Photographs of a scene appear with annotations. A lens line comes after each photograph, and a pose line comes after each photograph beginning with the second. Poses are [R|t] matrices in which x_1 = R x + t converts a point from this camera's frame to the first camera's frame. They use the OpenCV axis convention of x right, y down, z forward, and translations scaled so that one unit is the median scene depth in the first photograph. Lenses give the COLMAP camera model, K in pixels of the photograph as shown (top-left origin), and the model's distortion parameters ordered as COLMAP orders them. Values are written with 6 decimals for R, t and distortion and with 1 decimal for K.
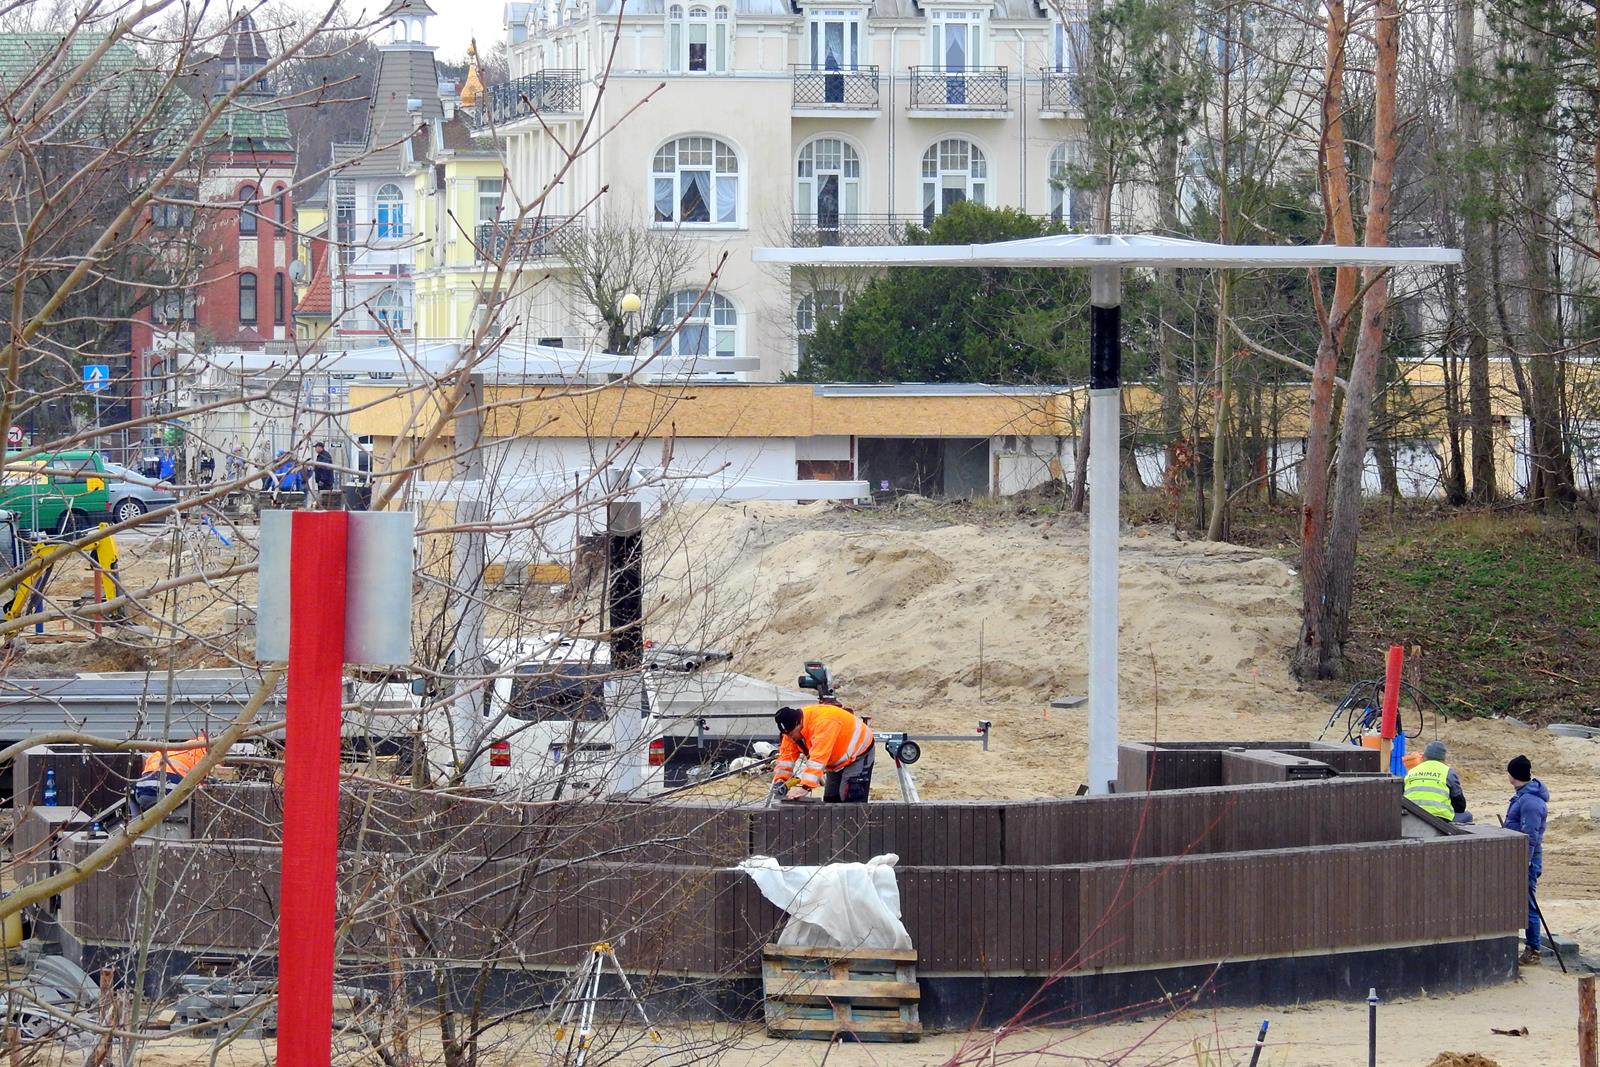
lens RADIAL K [[8621.0, 0, 799.9], [0, 8621.0, 533.2], [0, 0, 1]] dist [-0.067392, 0.000000]
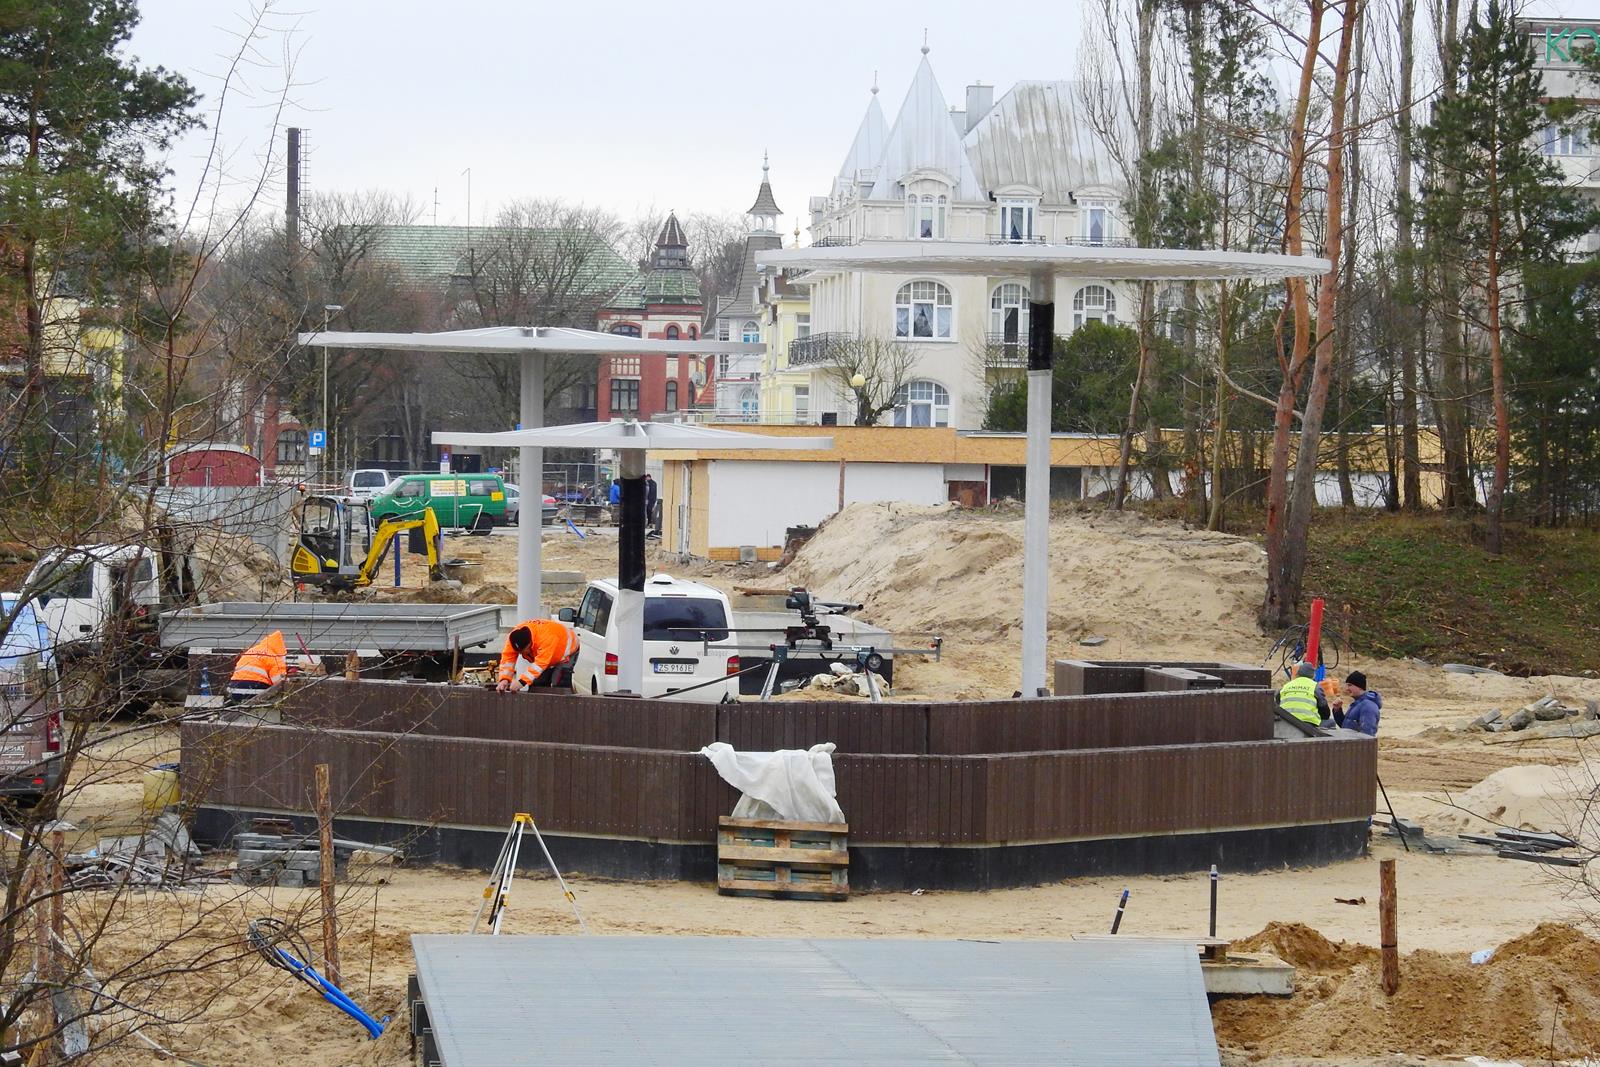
lens RADIAL K [[5339.1, 0, 799.0], [0, 5339.1, 532.6], [0, 0, 1]] dist [-0.034286, 0.000000]
pose [[0.998874, 0.015974, -0.044661, 0.020486], [-0.016164, 0.999862, -0.003888, 0.005785], [0.044593, 0.004605, 0.998995, 0.136878]]
